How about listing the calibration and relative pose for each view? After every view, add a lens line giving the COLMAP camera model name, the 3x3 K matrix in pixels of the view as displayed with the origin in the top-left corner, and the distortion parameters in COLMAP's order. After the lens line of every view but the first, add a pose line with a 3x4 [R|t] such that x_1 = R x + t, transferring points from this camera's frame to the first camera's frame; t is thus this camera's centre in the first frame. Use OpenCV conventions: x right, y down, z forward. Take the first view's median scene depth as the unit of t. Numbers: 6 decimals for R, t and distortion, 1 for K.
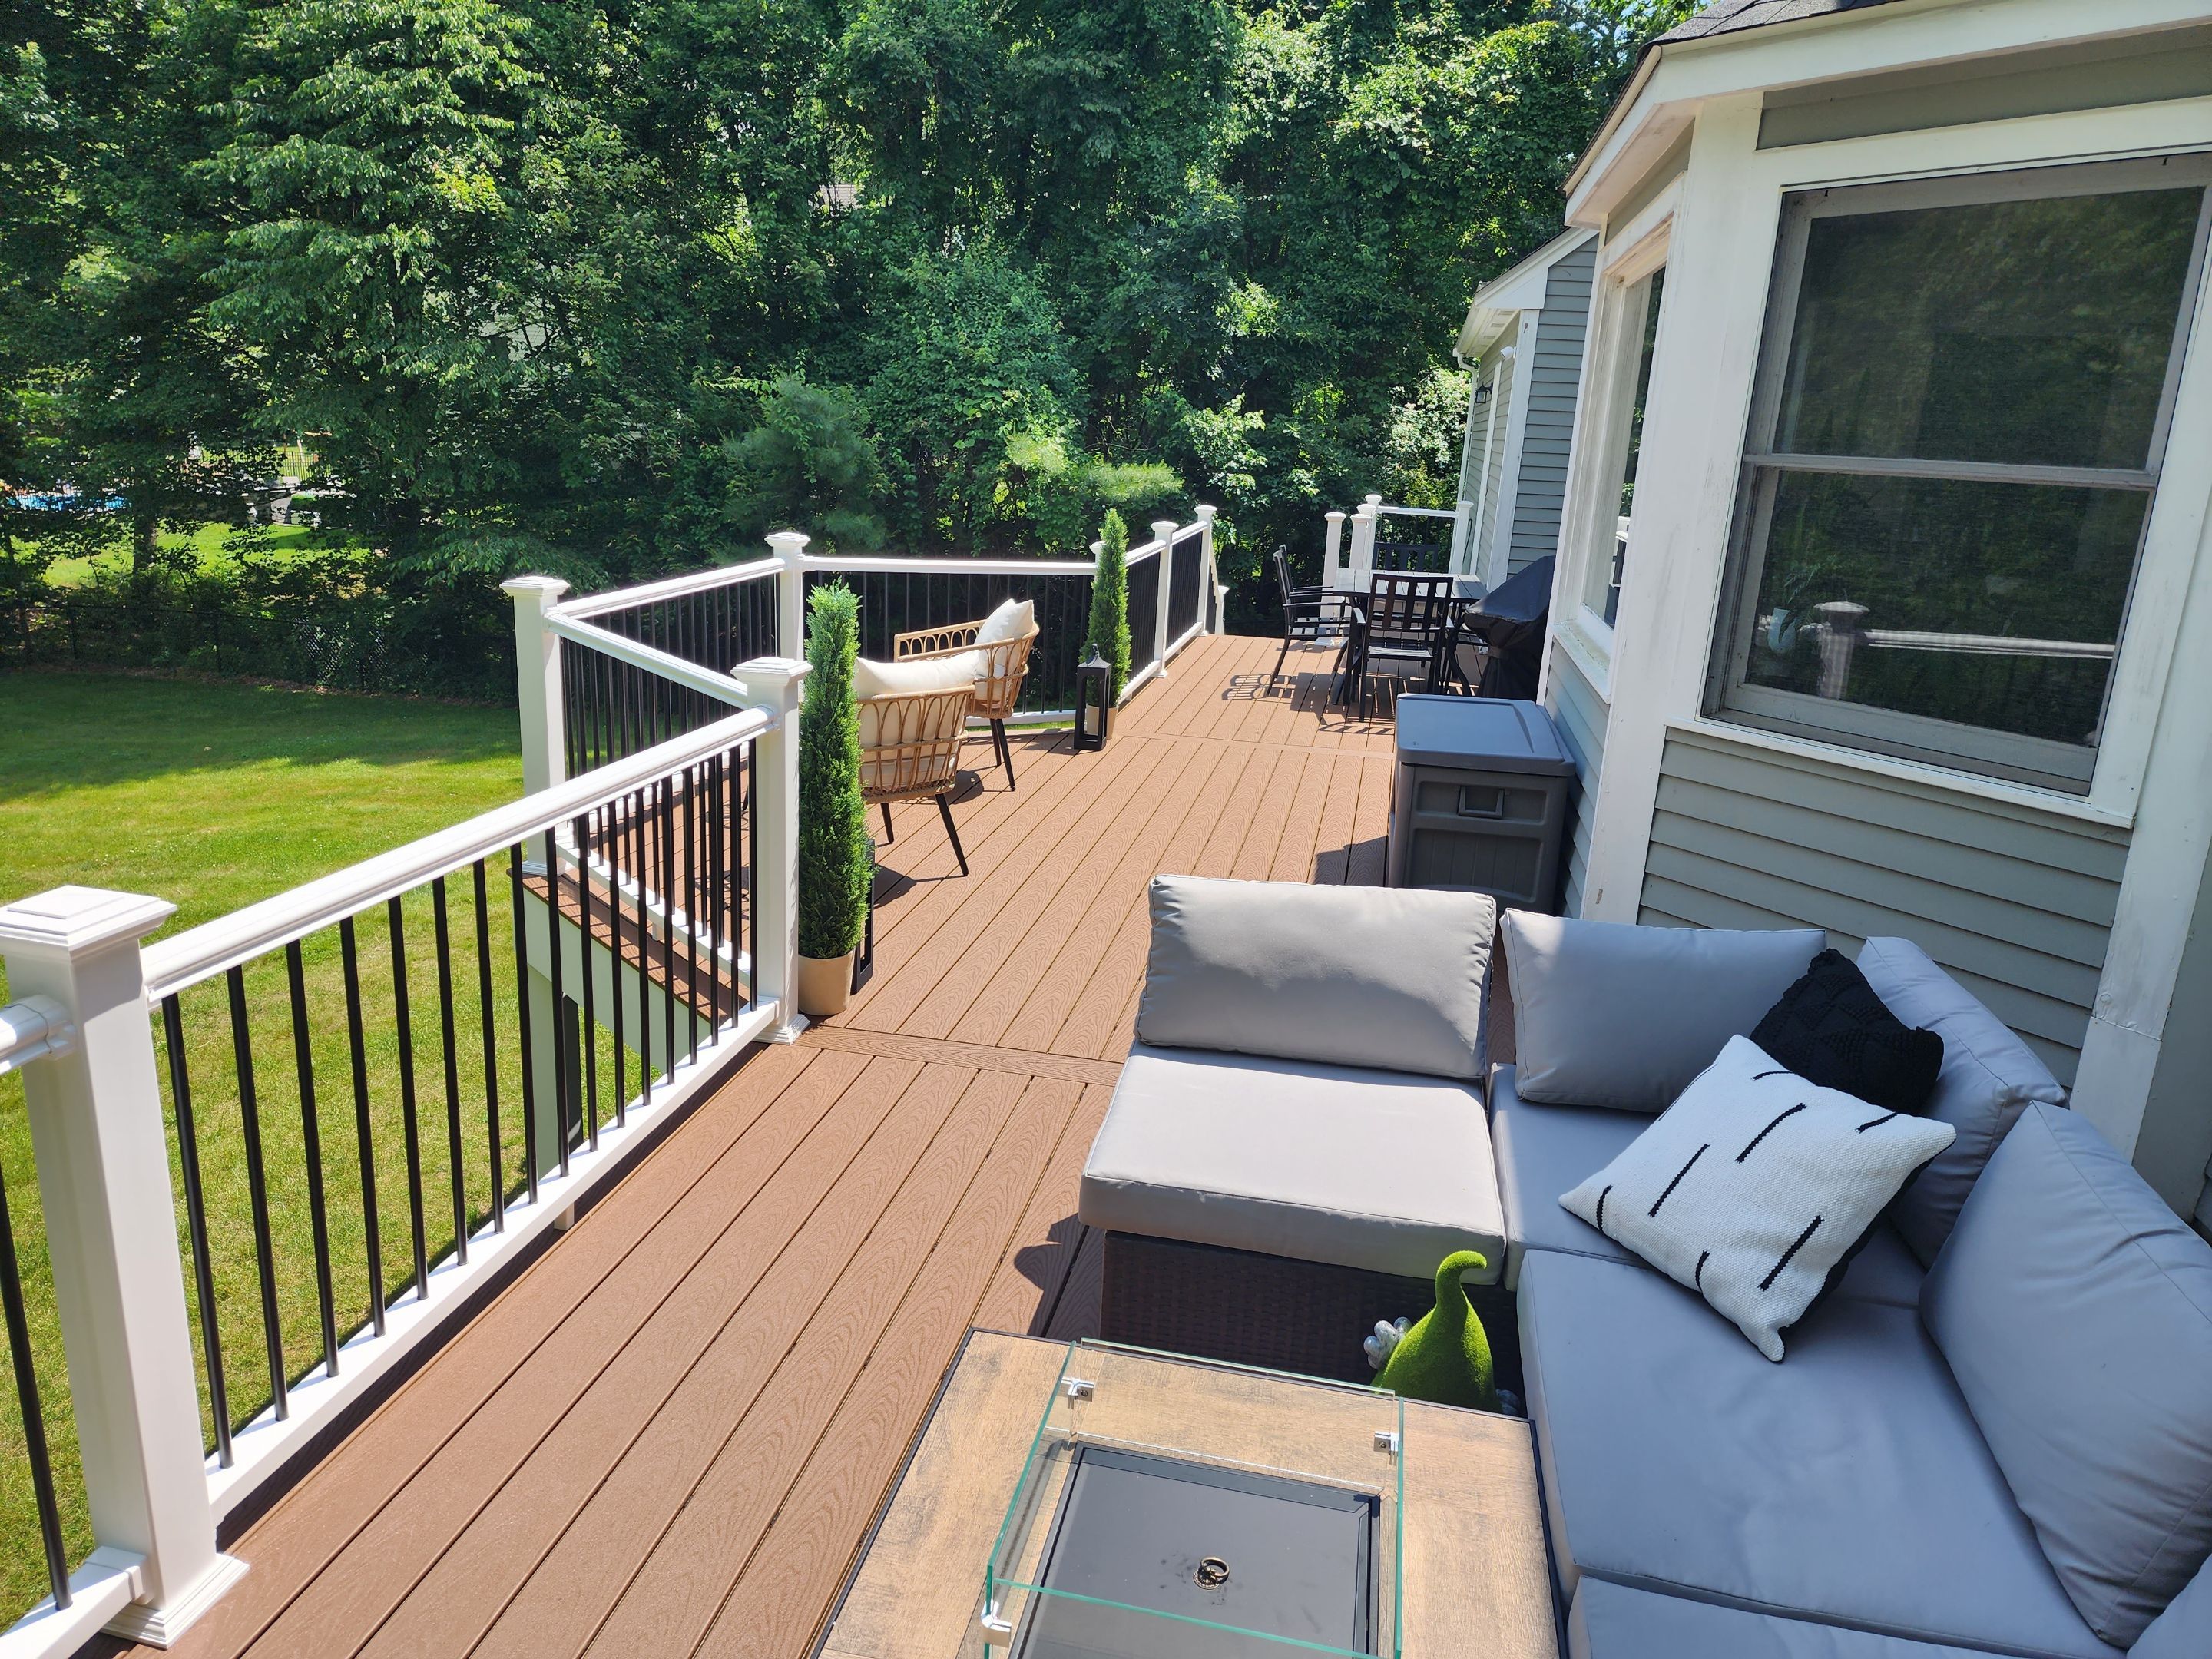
lens RADIAL K [[1487.4, 0, 1097.7], [0, 1487.4, 819.7], [0, 0, 1]] dist [0.086720, -0.079433]
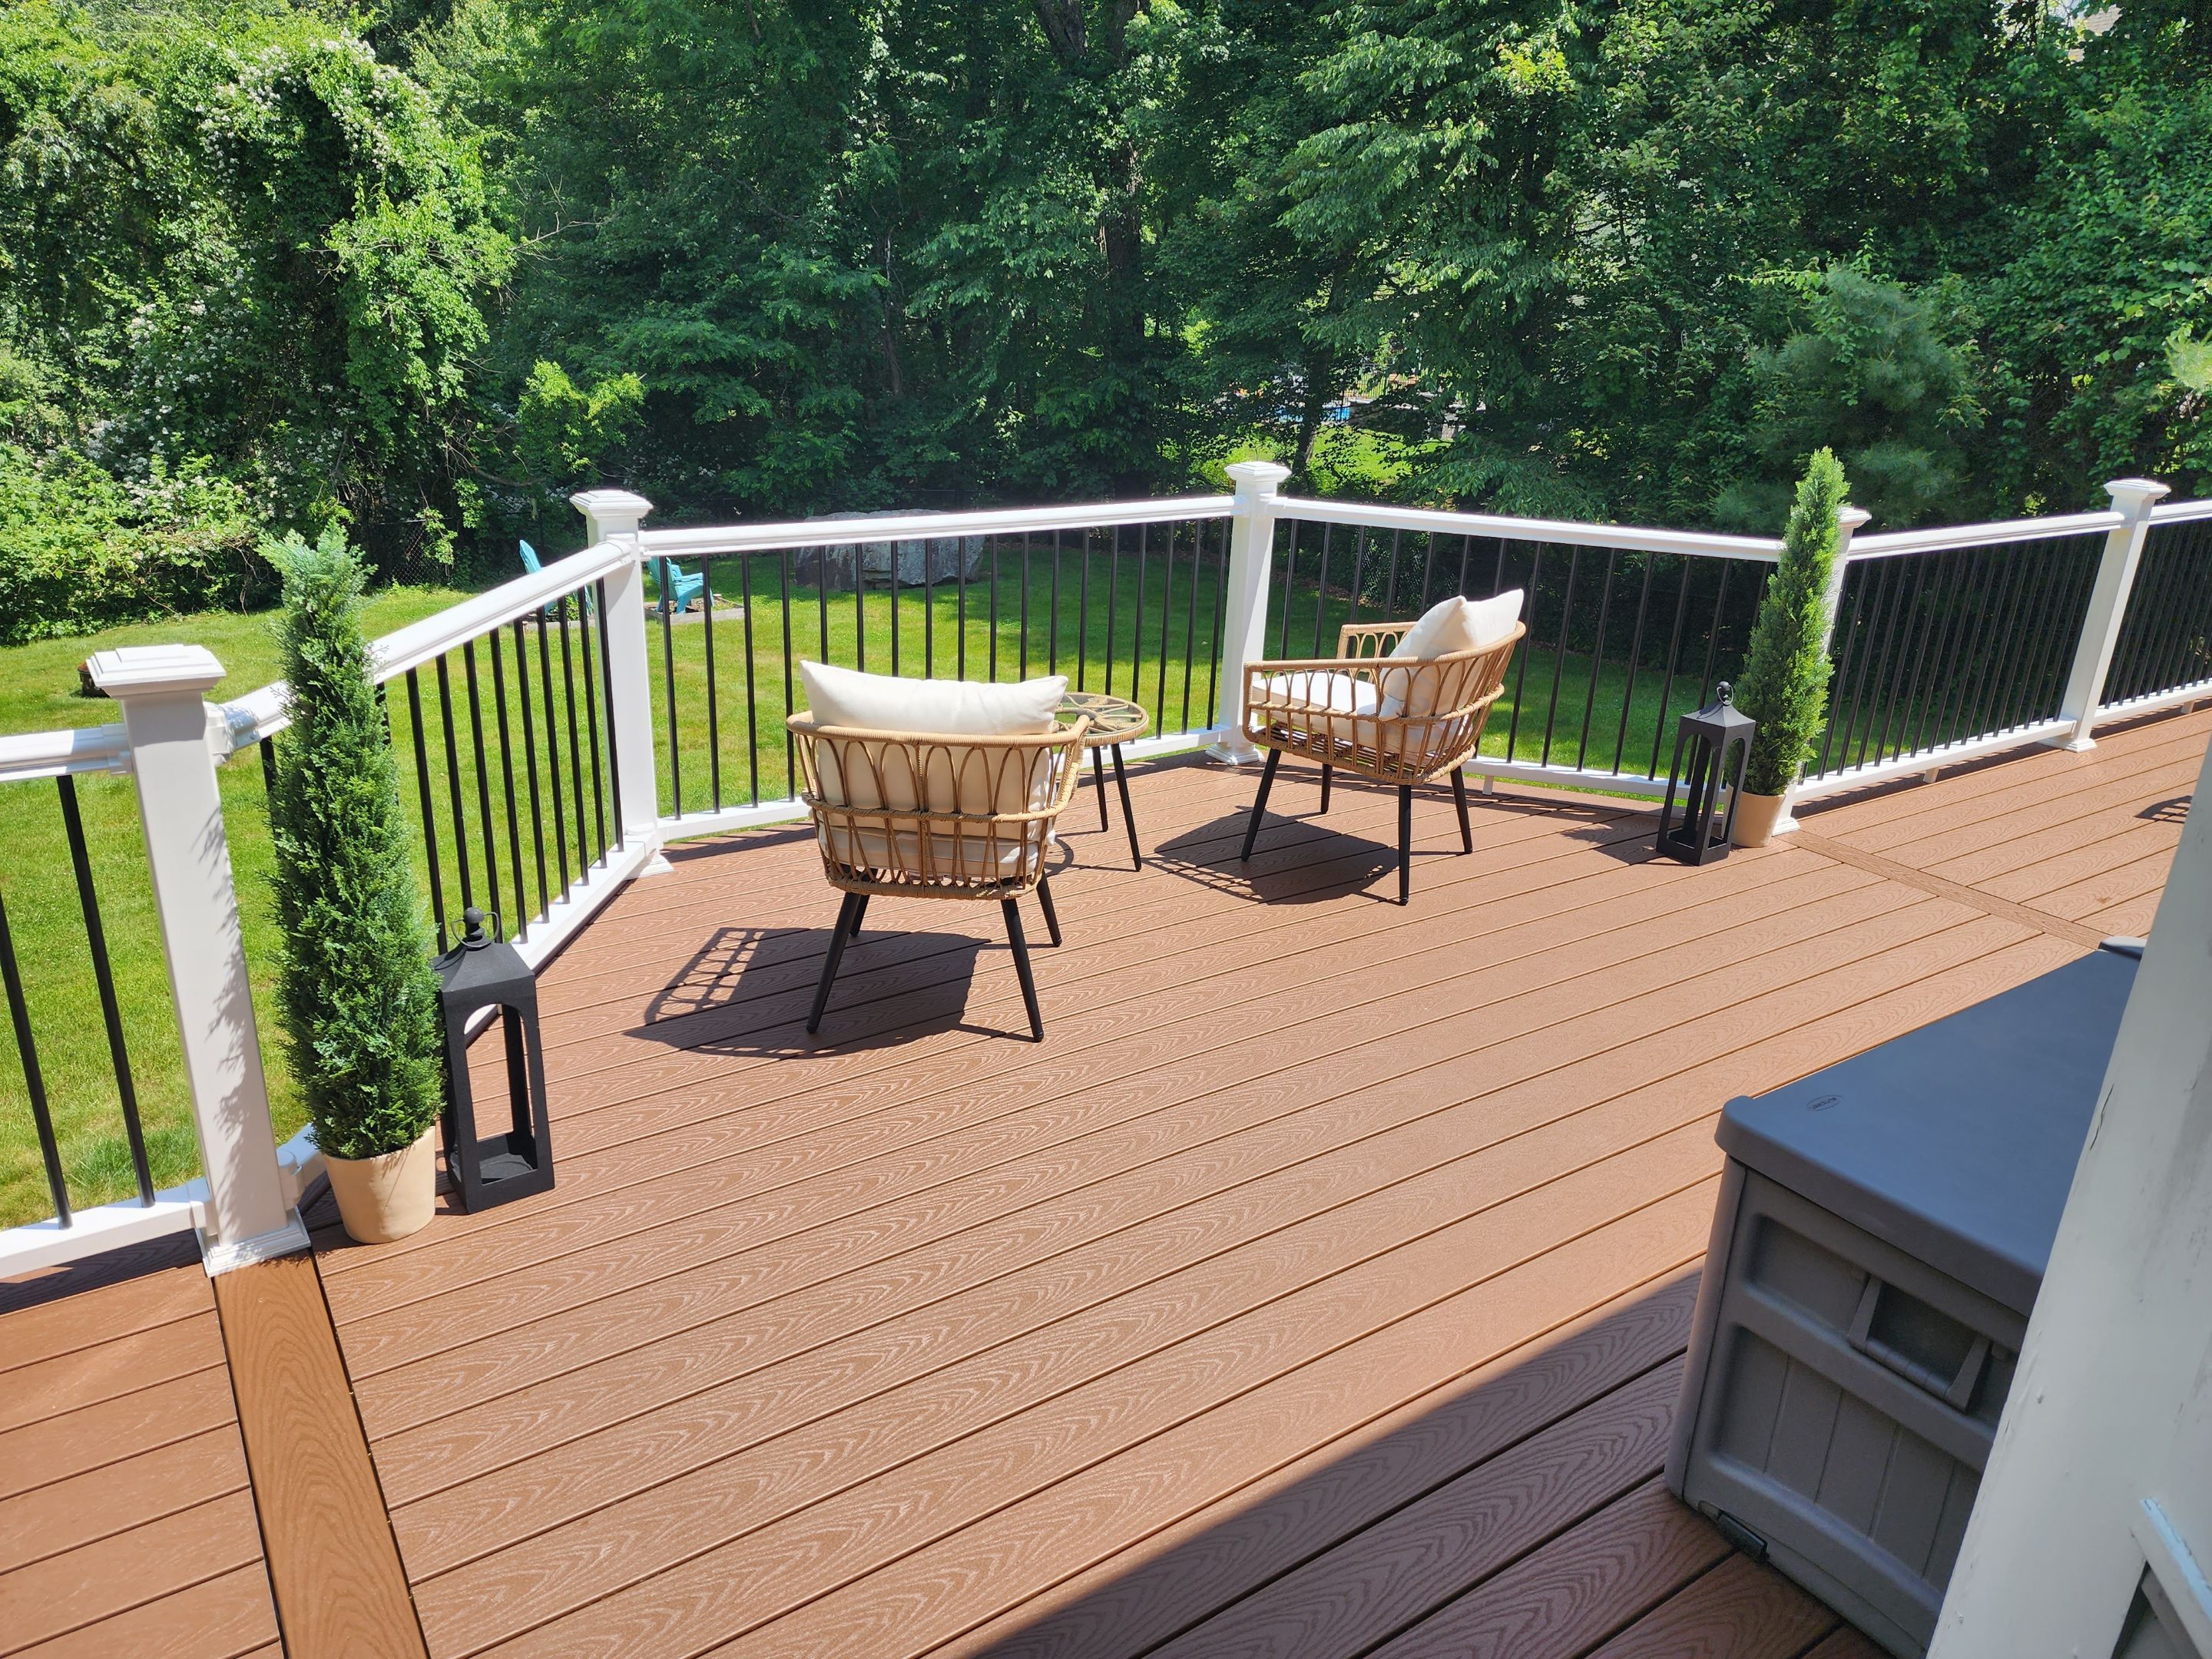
lens RADIAL K [[1487.4, 0, 1097.7], [0, 1487.4, 819.7], [0, 0, 1]] dist [0.086720, -0.079433]
pose [[0.718462, 0.217545, -0.660671, 0.092700], [-0.186301, 0.975314, 0.118553, -0.038245], [0.670152, 0.037908, 0.741255, 0.173517]]
